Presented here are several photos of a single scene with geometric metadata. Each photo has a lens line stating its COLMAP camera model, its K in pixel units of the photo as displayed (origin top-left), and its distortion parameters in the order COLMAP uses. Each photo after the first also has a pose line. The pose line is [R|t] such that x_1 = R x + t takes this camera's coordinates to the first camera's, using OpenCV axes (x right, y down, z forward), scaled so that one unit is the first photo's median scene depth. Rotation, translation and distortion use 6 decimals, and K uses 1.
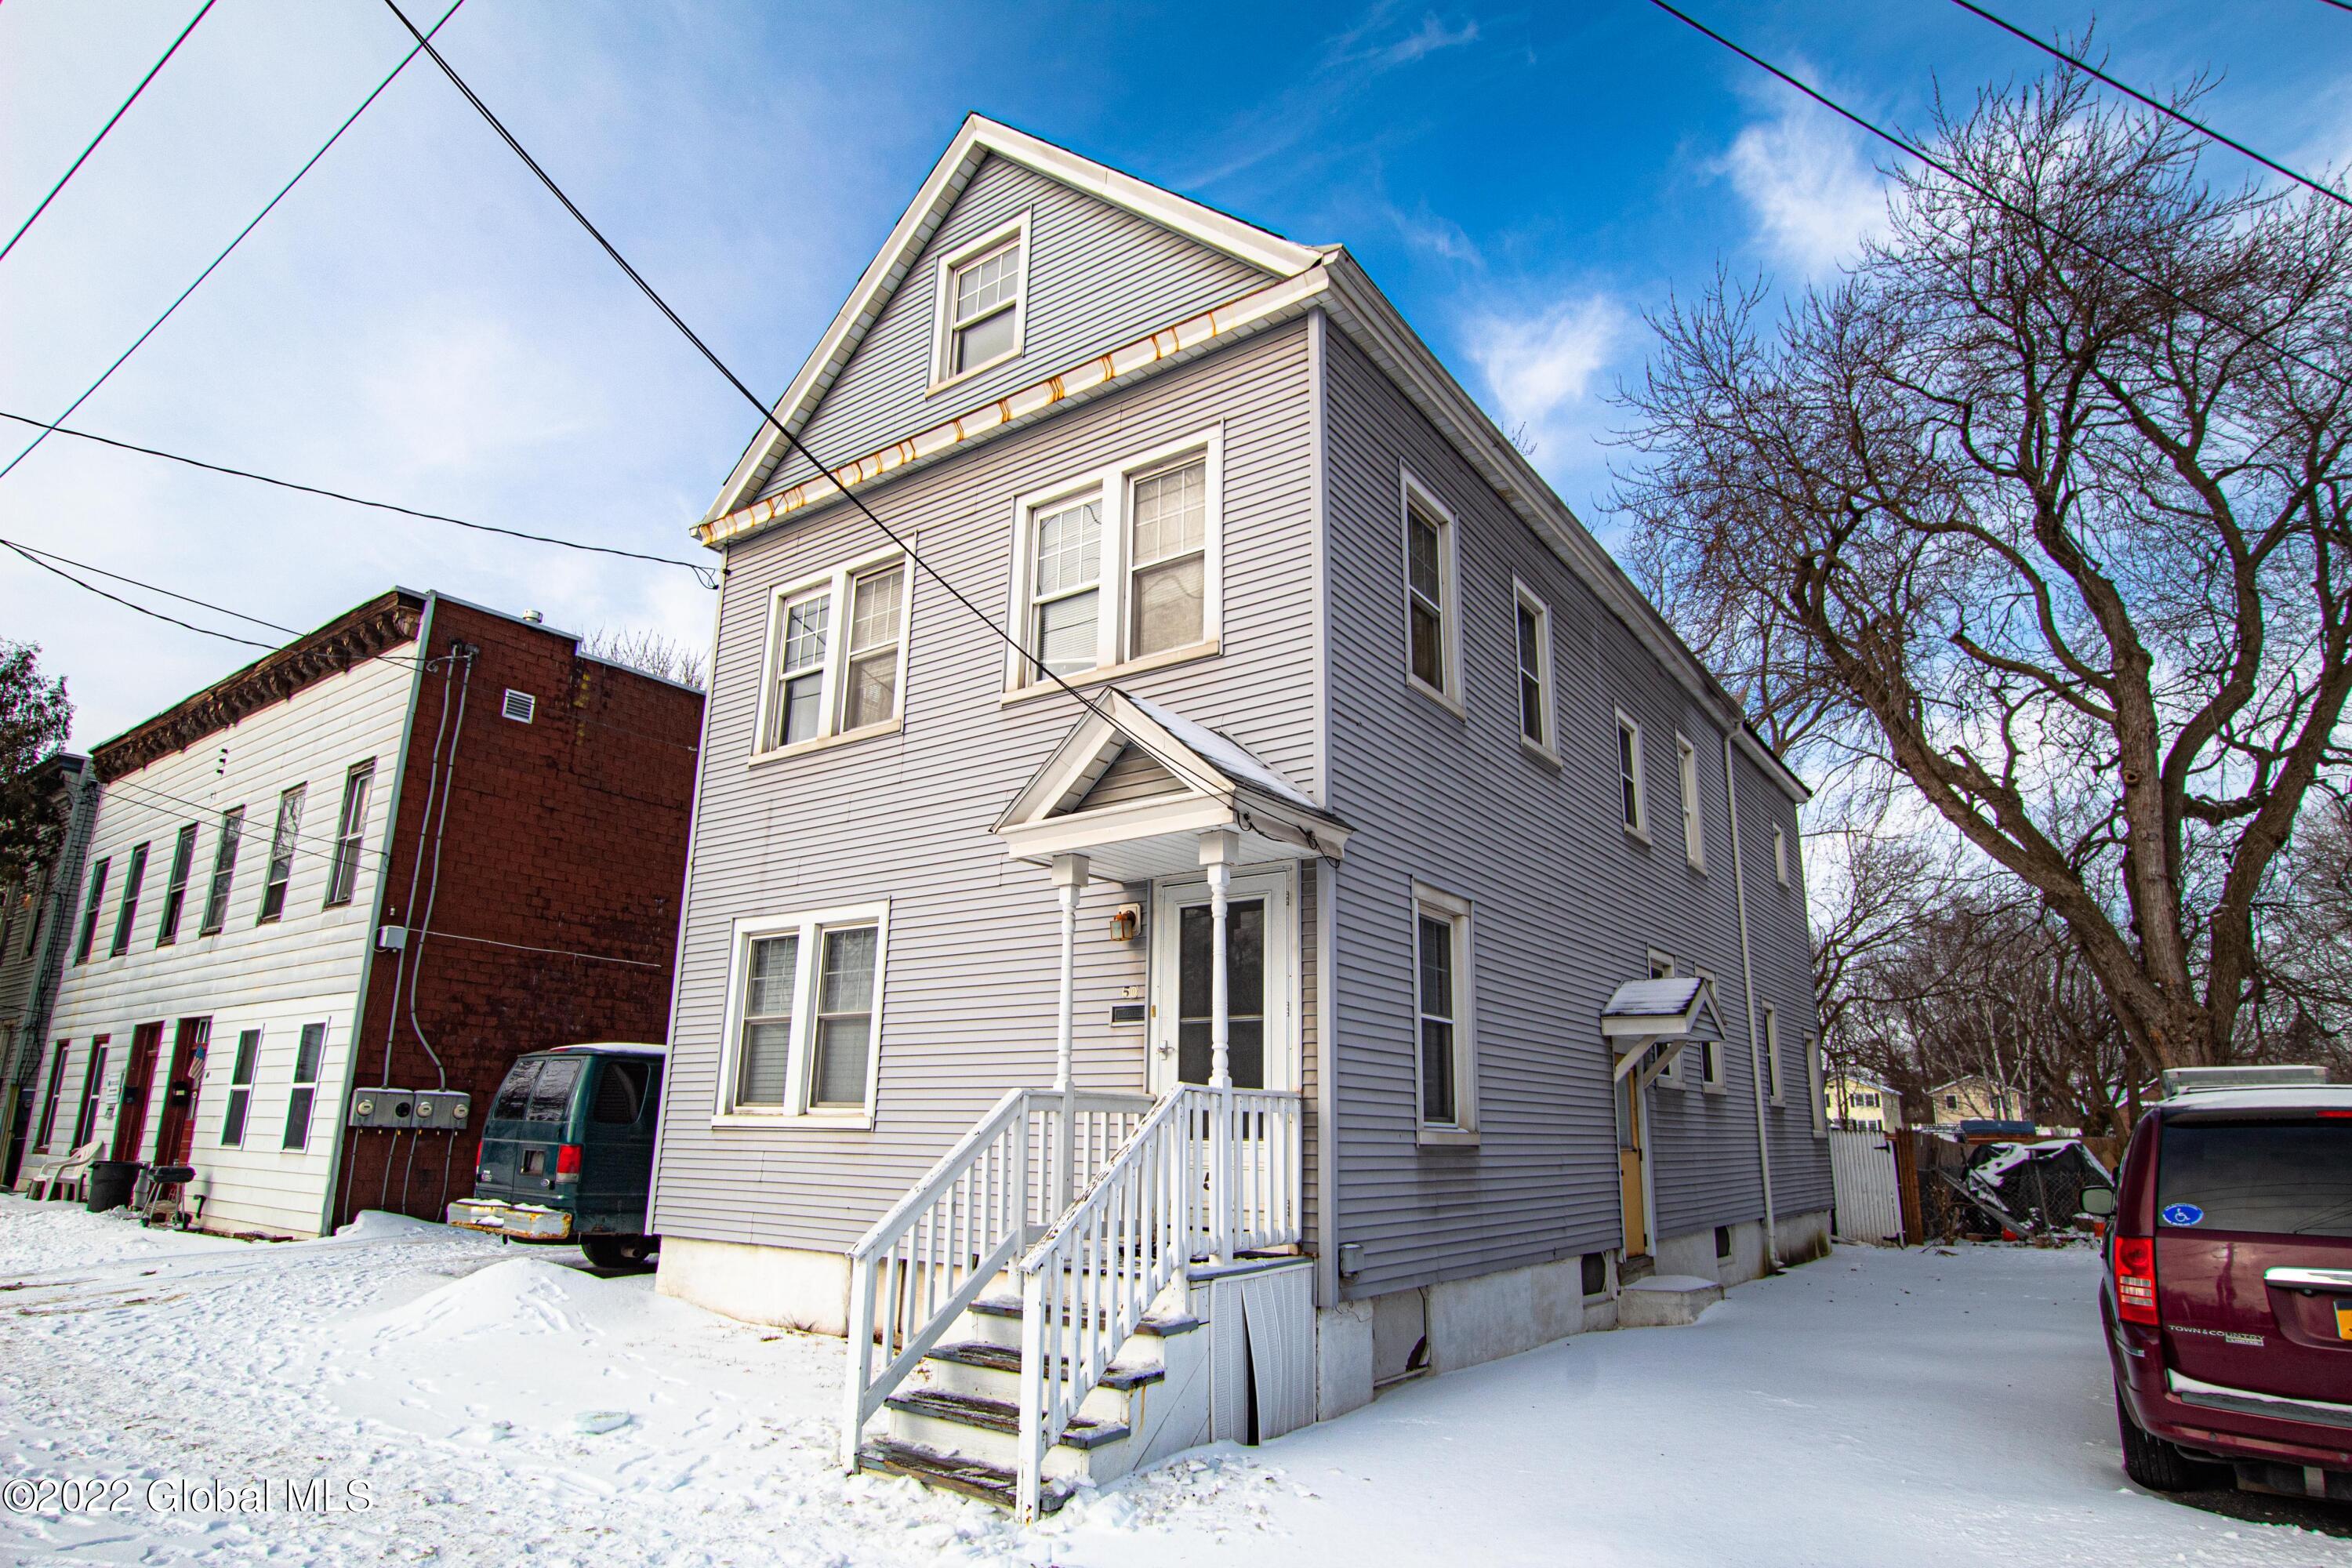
lens RADIAL K [[1281.7, 0, 1166.0], [0, 1281.7, 806.4], [0, 0, 1]] dist [-0.029841, -0.000503]
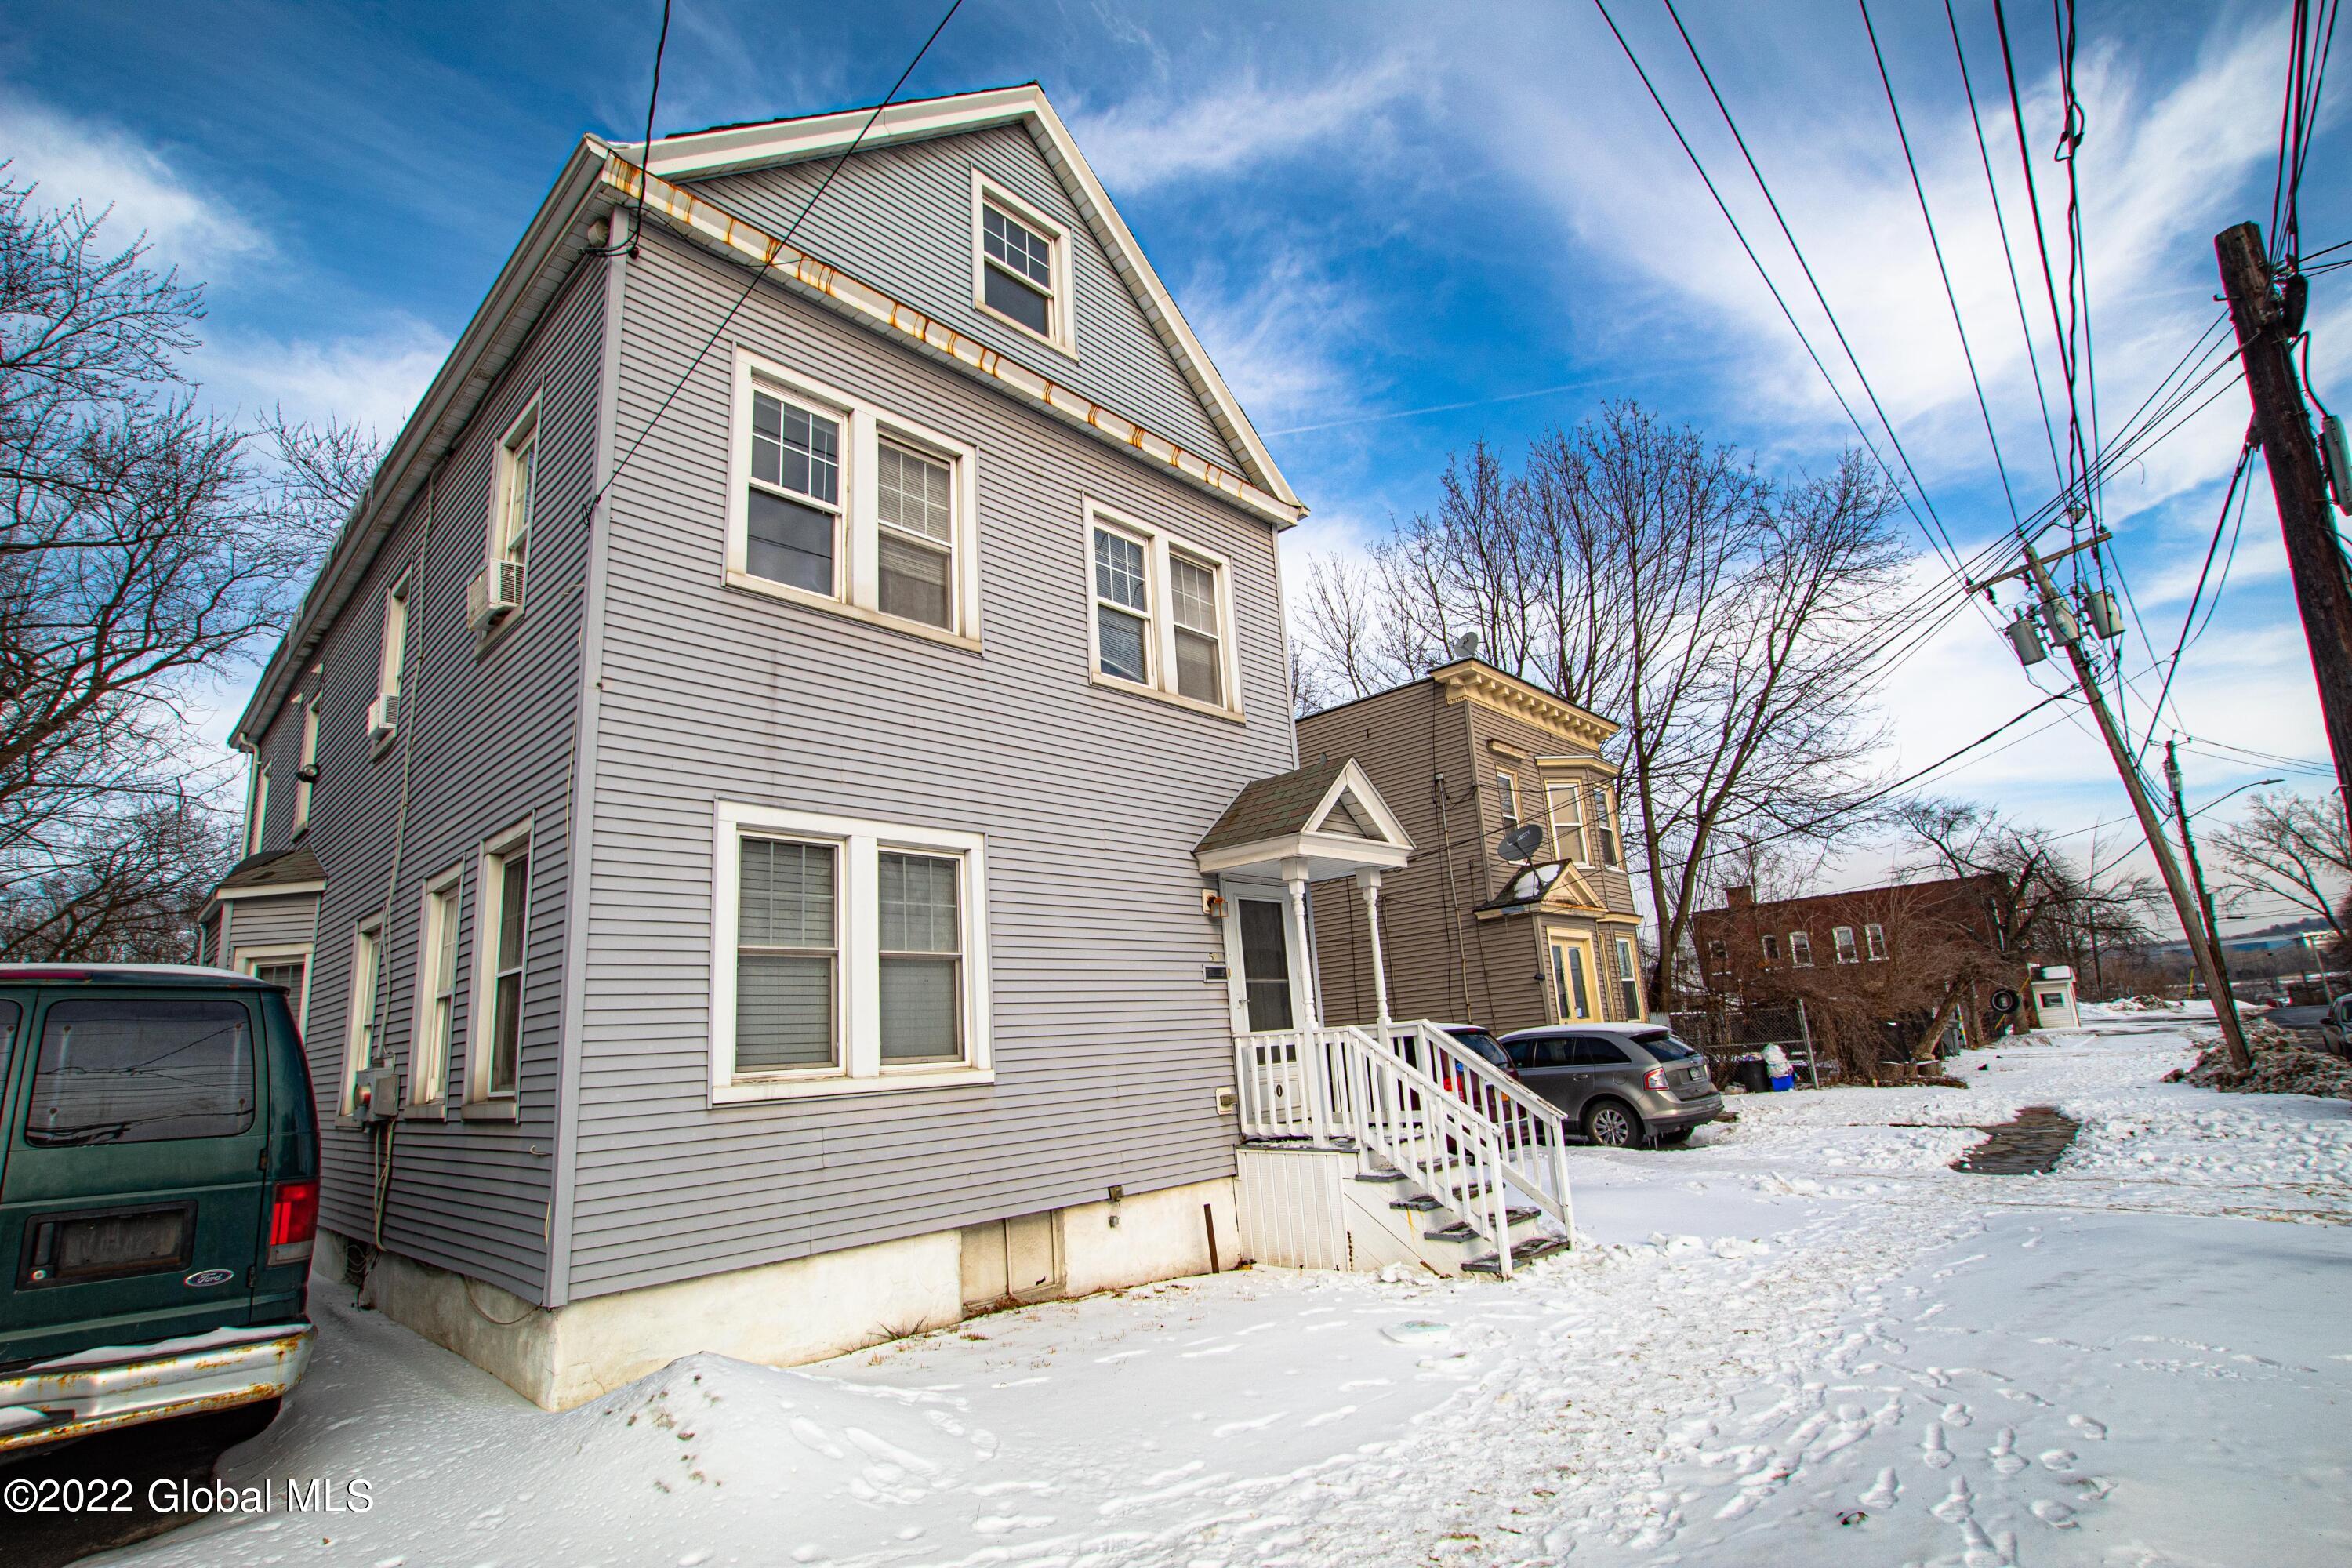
lens RADIAL K [[1091.8, 0, 1175.4], [0, 1091.8, 796.9], [0, 0, 1]] dist [-0.035949, 0.005240]
pose [[0.124705, 0.201670, 0.971482, -0.959229], [-0.183723, 0.966887, -0.177132, 0.159130], [-0.975036, -0.156394, 0.157627, 0.736678]]
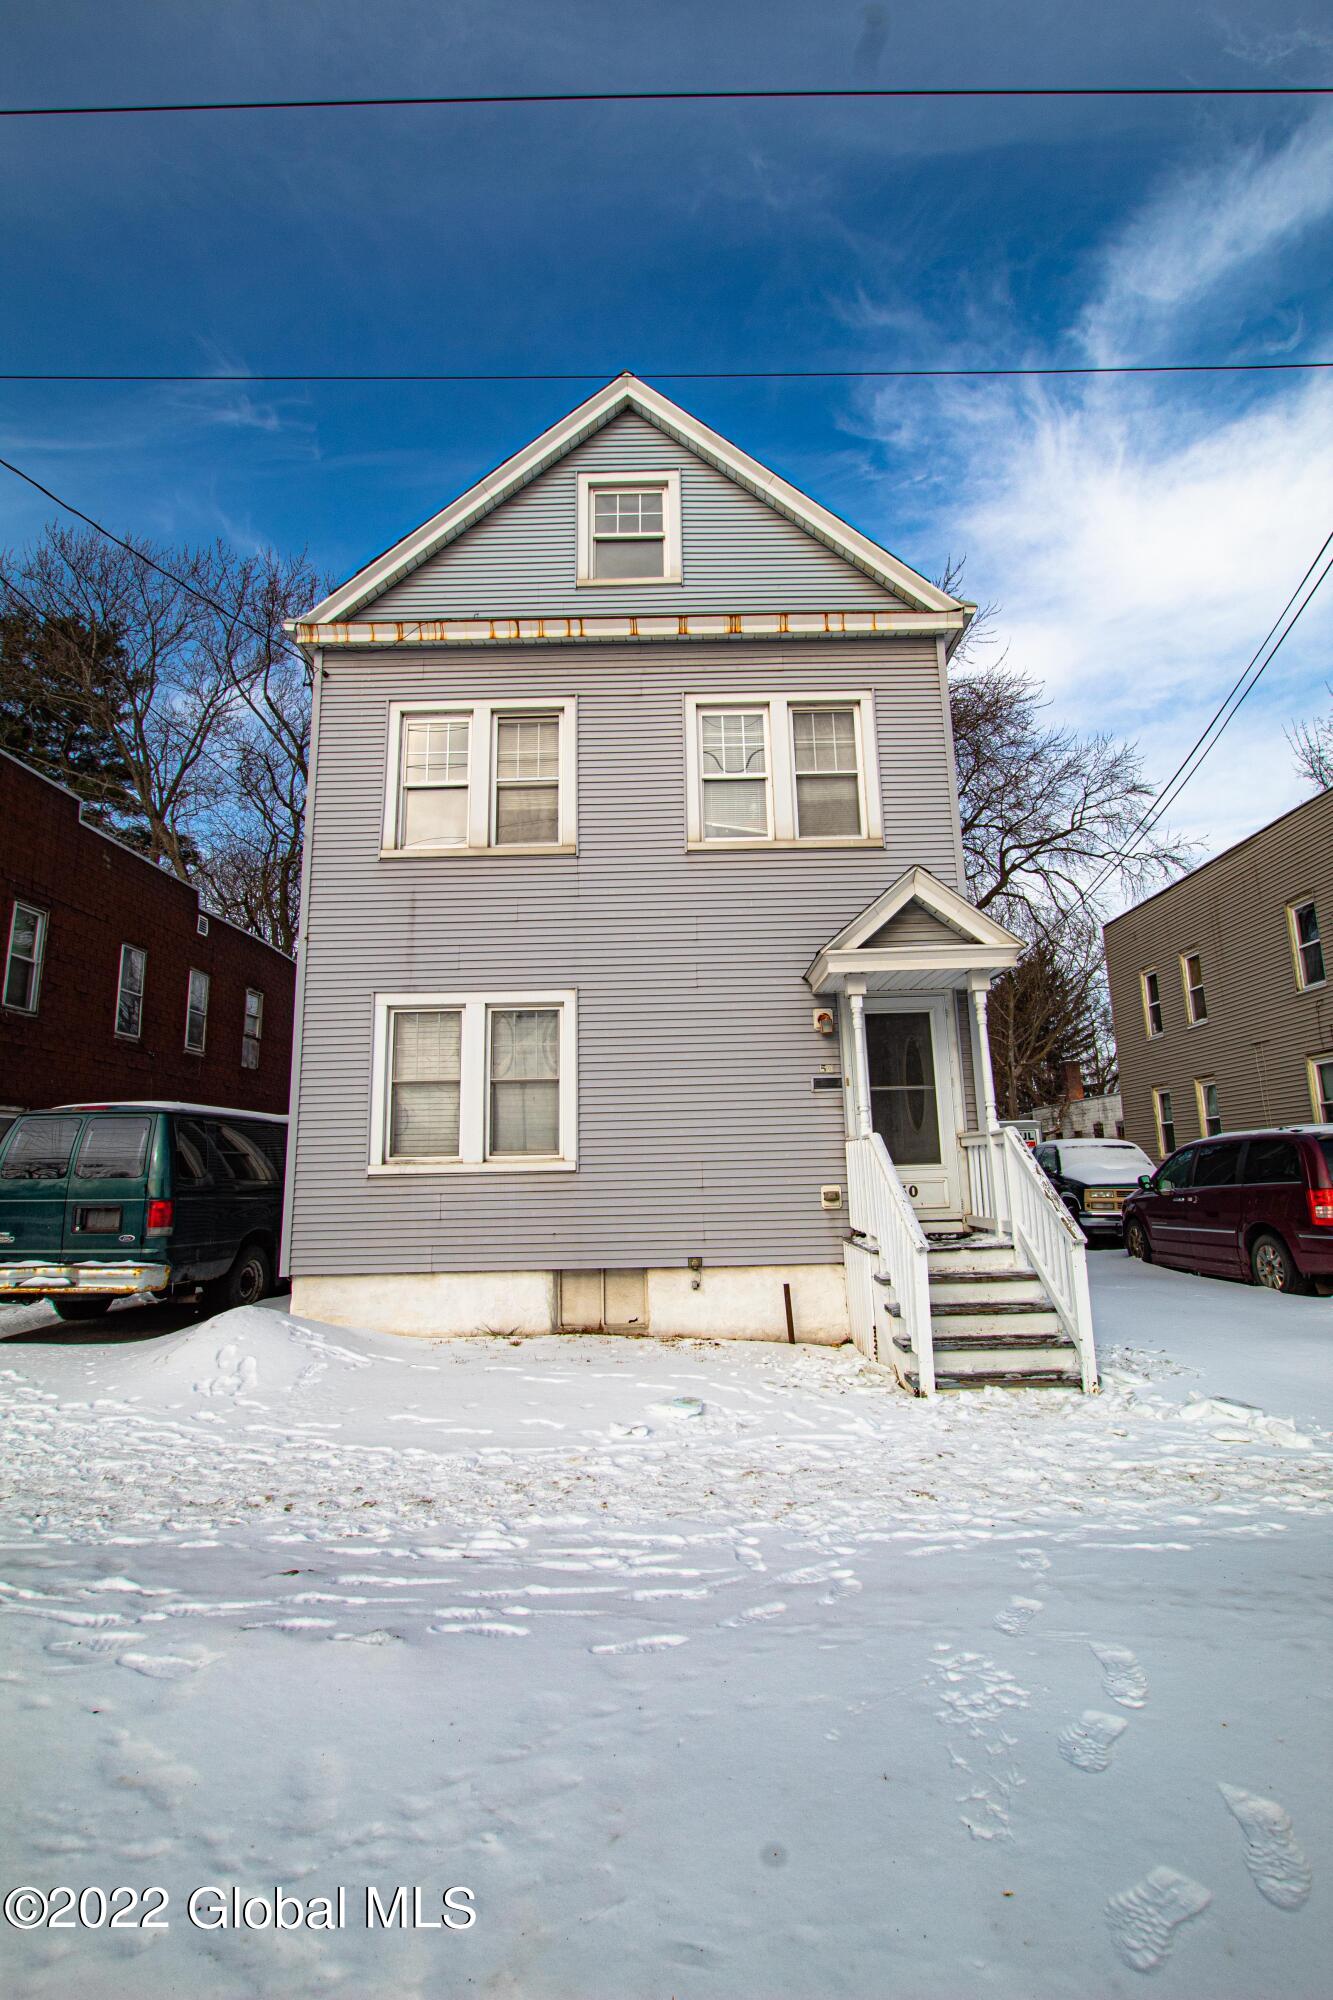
lens RADIAL K [[928.4, 0, 677.8], [0, 928.4, 992.1], [0, 0, 1]] dist [-0.035949, 0.005240]
pose [[0.812098, 0.074824, 0.578704, -0.652921], [-0.109282, 0.993700, 0.024874, 0.041594], [-0.573196, -0.083442, 0.815159, 0.199612]]
